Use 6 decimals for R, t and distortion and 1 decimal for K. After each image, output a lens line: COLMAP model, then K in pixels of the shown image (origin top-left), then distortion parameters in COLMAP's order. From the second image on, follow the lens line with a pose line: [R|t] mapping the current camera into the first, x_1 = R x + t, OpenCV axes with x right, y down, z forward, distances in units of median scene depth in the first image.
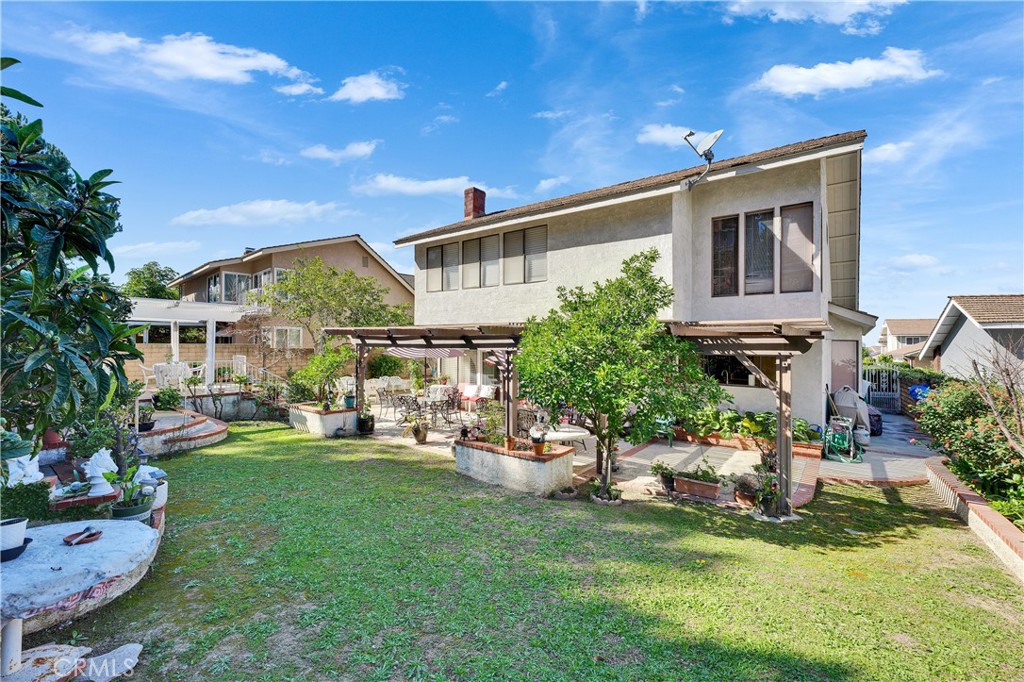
lens RADIAL K [[423.2, 0, 504.2], [0, 423.2, 350.2], [0, 0, 1]] dist [0.000815, -0.000540]
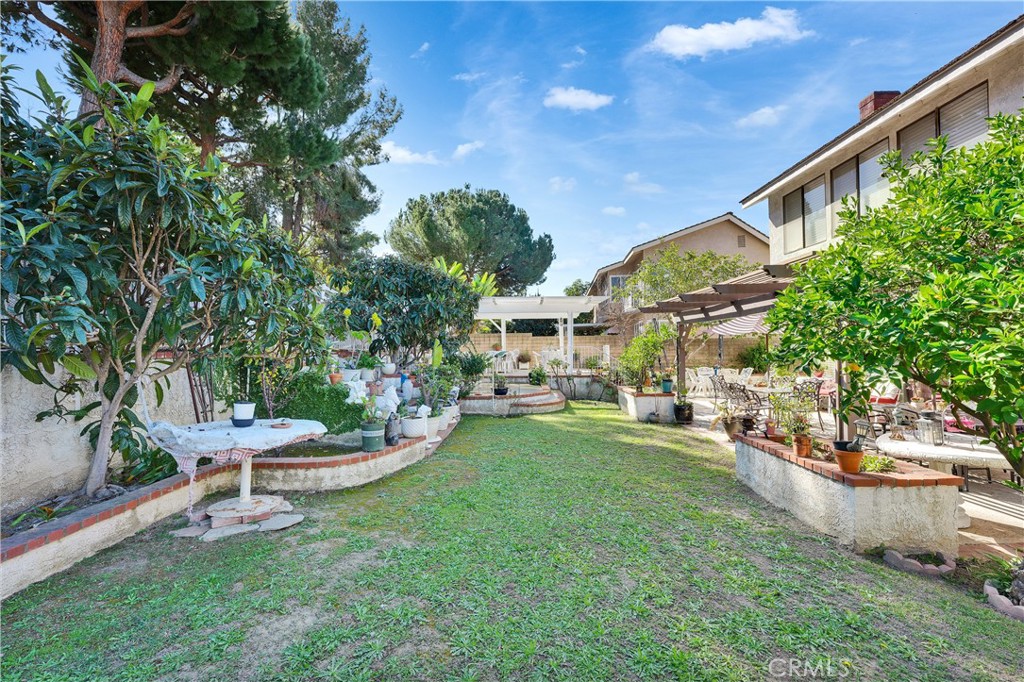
lens RADIAL K [[423.2, 0, 510.8], [0, 423.2, 347.2], [0, 0, 1]] dist [0.000815, -0.000540]
pose [[0.619416, -0.015969, -0.784901, 0.232998], [0.005486, 0.999857, -0.016014, 0.086384], [0.785044, 0.005613, 0.619414, 0.296681]]
